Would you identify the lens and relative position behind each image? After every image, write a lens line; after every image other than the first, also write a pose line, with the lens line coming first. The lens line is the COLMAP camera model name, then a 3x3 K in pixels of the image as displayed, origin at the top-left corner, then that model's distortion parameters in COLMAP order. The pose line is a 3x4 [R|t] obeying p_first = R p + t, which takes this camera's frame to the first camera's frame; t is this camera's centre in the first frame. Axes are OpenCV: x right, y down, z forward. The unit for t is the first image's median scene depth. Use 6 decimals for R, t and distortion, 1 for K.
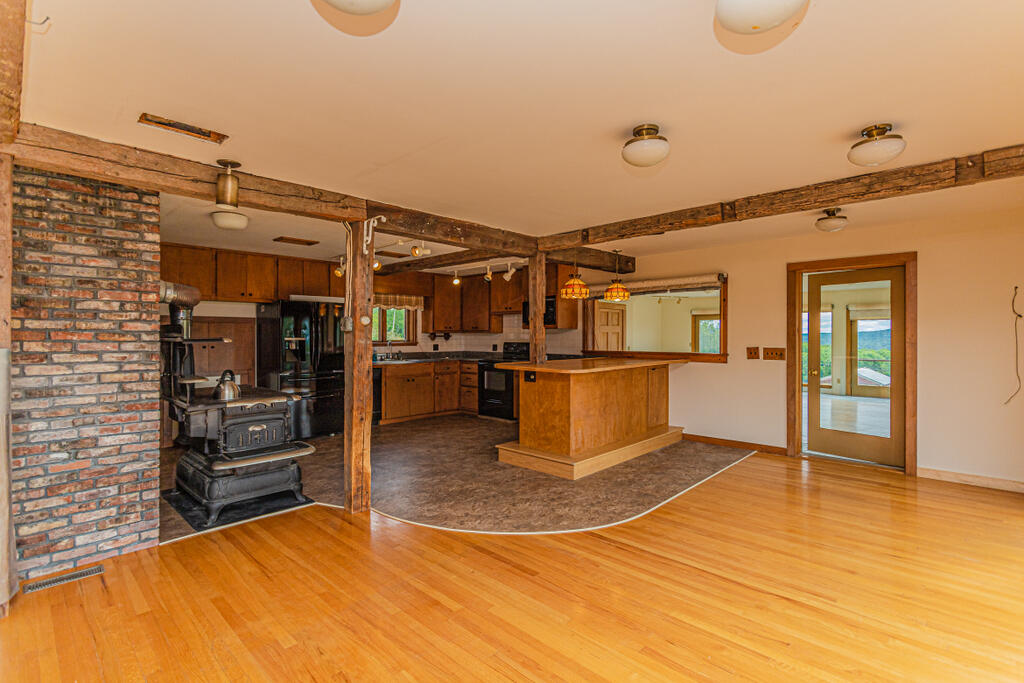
lens RADIAL K [[482.1, 0, 511.6], [0, 482.1, 336.9], [0, 0, 1]] dist [-0.000226, 0.000926]
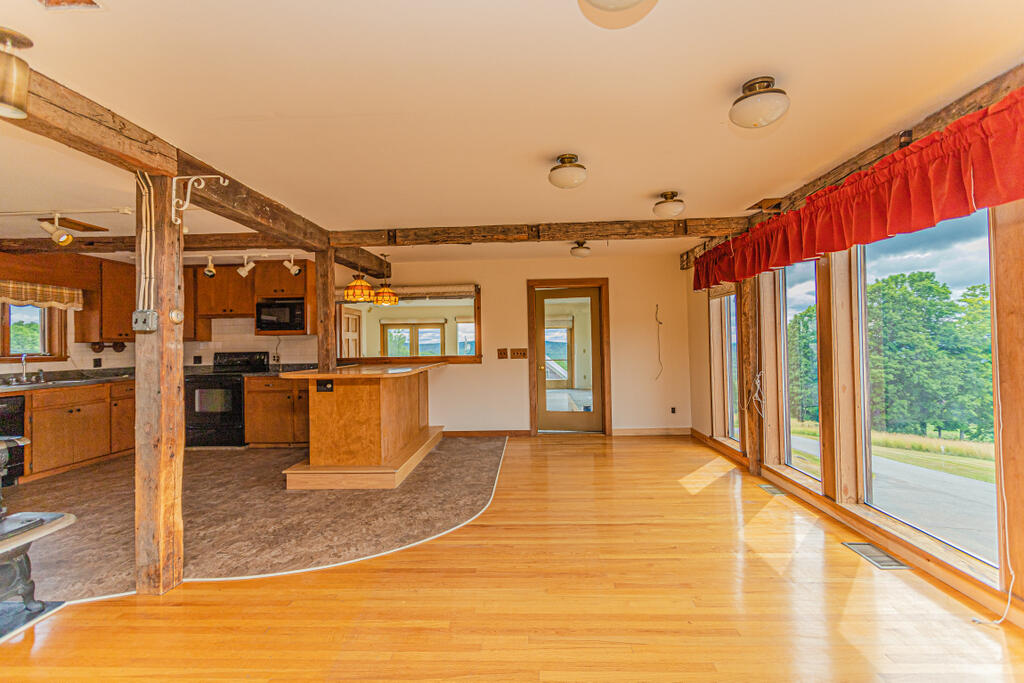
lens RADIAL K [[489.6, 0, 512.2], [0, 489.6, 337.4], [0, 0, 1]] dist [0.000238, 0.001233]
pose [[0.748984, -0.005432, 0.662566, -0.374854], [0.020887, 0.999663, -0.015416, 0.017550], [-0.662259, 0.025385, 0.748845, 0.117088]]
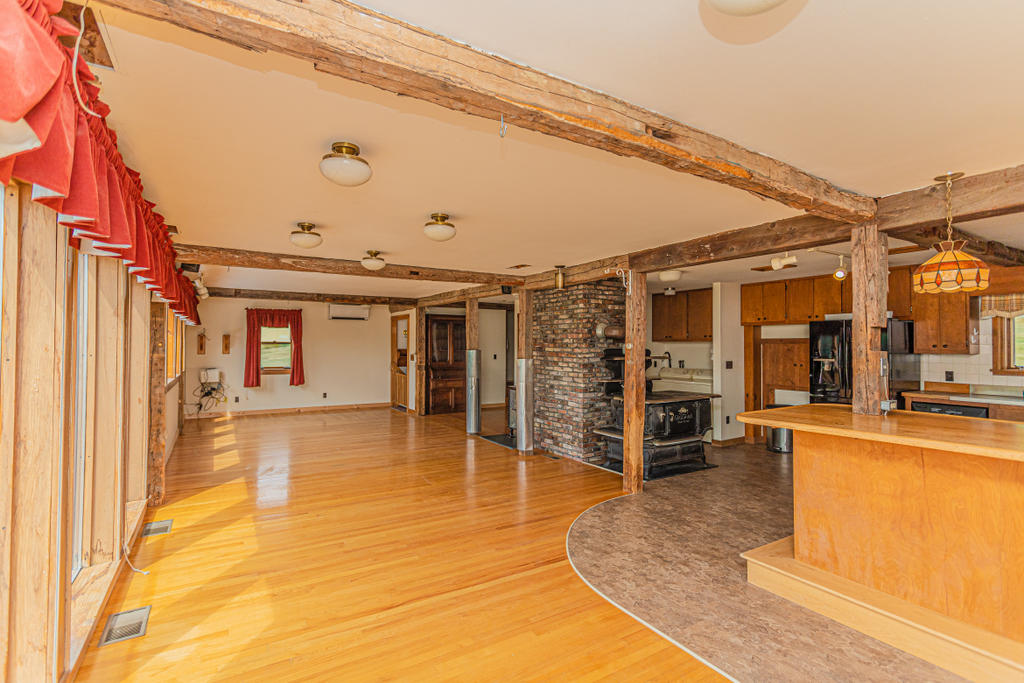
lens RADIAL K [[482.1, 0, 511.6], [0, 482.1, 336.9], [0, 0, 1]] dist [-0.000226, 0.000926]
pose [[-0.254743, -0.018330, -0.966835, 0.946089], [-0.006217, 0.999831, -0.017318, -0.031239], [0.966989, 0.001599, -0.254814, 0.933797]]
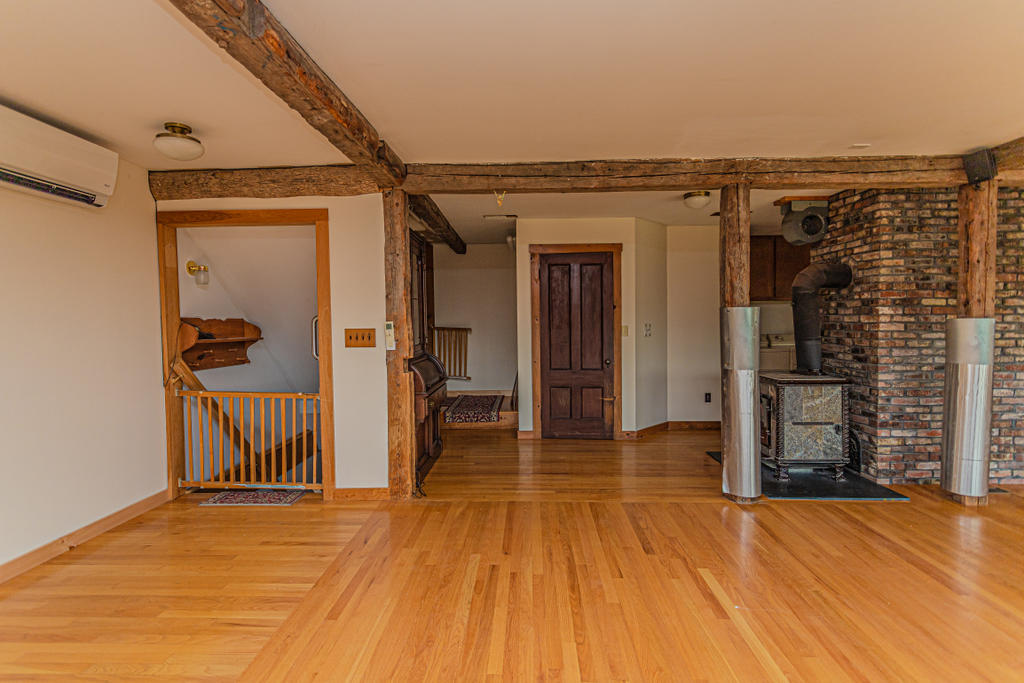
lens RADIAL K [[489.6, 0, 512.2], [0, 489.6, 337.4], [0, 0, 1]] dist [0.000238, 0.001233]
pose [[0.666308, 0.016211, -0.745501, -0.519839], [0.011879, 0.999406, 0.032350, 0.009524], [0.745582, -0.030411, 0.665720, -0.579012]]
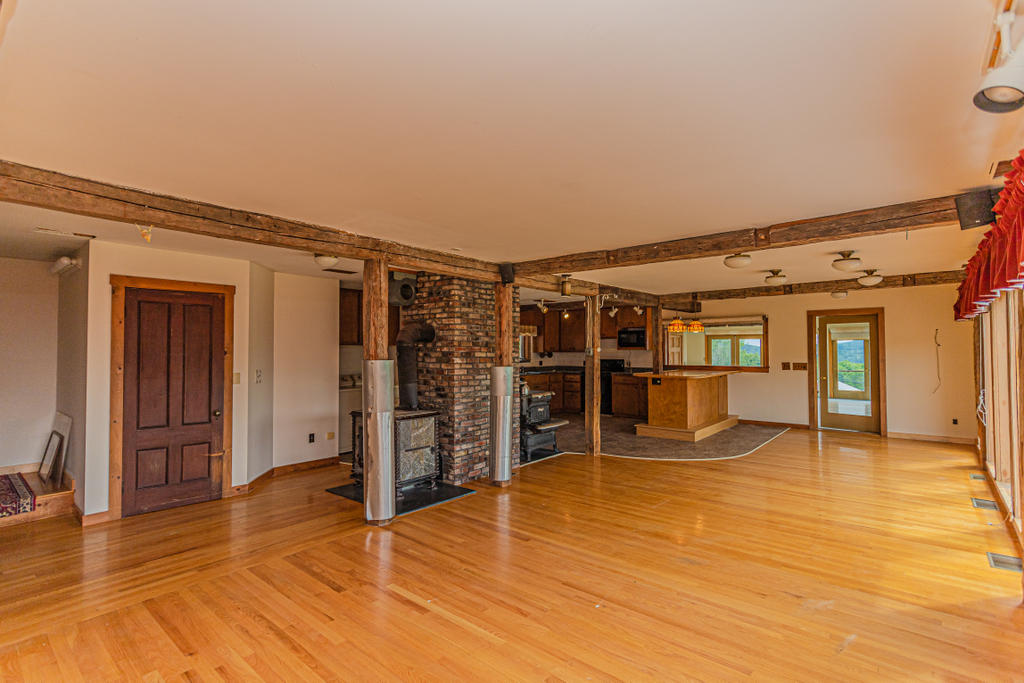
lens RADIAL K [[489.6, 0, 512.2], [0, 489.6, 337.4], [0, 0, 1]] dist [0.000238, 0.001233]
pose [[0.998138, -0.002498, 0.060952, -0.675859], [0.004121, 0.999640, -0.026514, -0.029511], [-0.060863, 0.026716, 0.997788, -0.756595]]
